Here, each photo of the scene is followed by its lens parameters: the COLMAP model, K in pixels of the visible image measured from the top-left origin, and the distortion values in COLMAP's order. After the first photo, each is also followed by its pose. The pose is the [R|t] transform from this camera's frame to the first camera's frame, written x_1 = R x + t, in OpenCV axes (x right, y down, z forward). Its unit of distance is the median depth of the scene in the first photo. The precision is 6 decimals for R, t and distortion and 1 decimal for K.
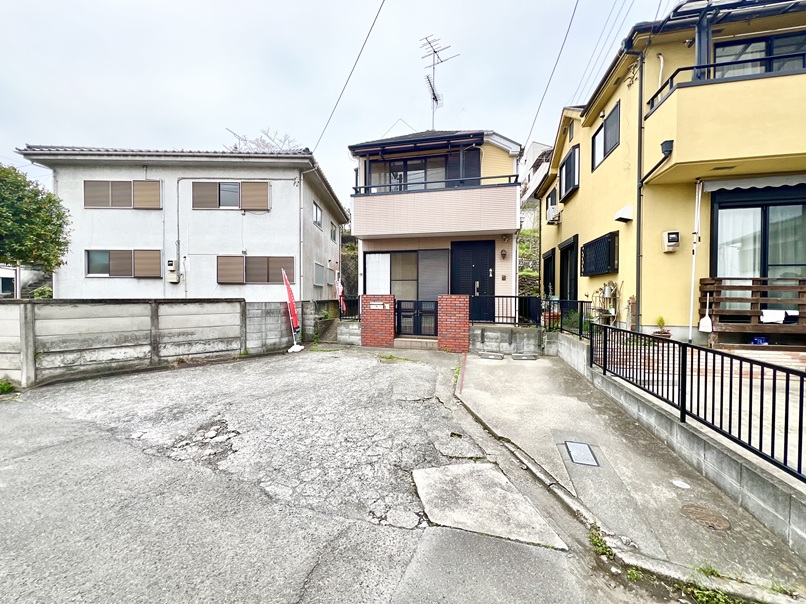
lens RADIAL K [[322.6, 0, 402.8], [0, 322.6, 298.4], [0, 0, 1]] dist [-0.002044, -0.000231]
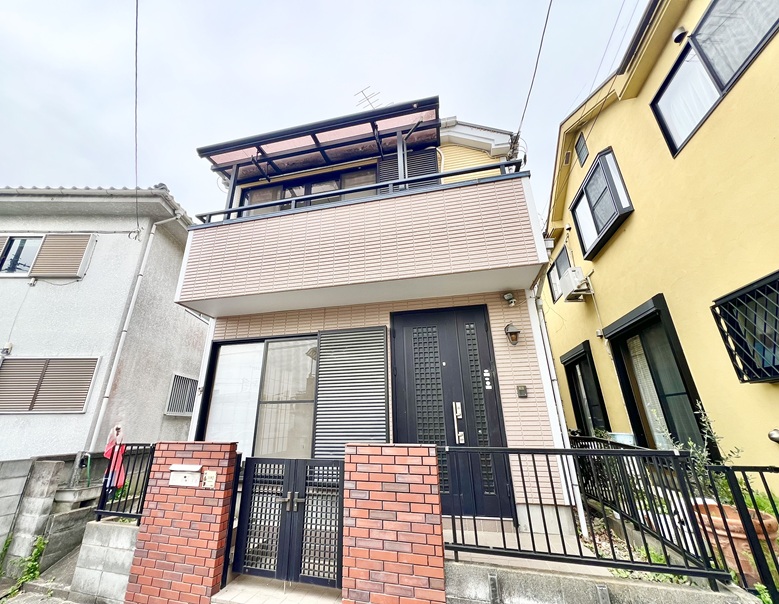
lens RADIAL K [[319.6, 0, 374.5], [0, 319.6, 296.9], [0, 0, 1]] dist [0.002852, -0.000282]
pose [[0.999763, -0.017228, -0.013329, 0.132716], [0.010883, 0.925135, -0.379481, -0.022992], [0.018869, 0.379246, 0.925103, 0.567786]]
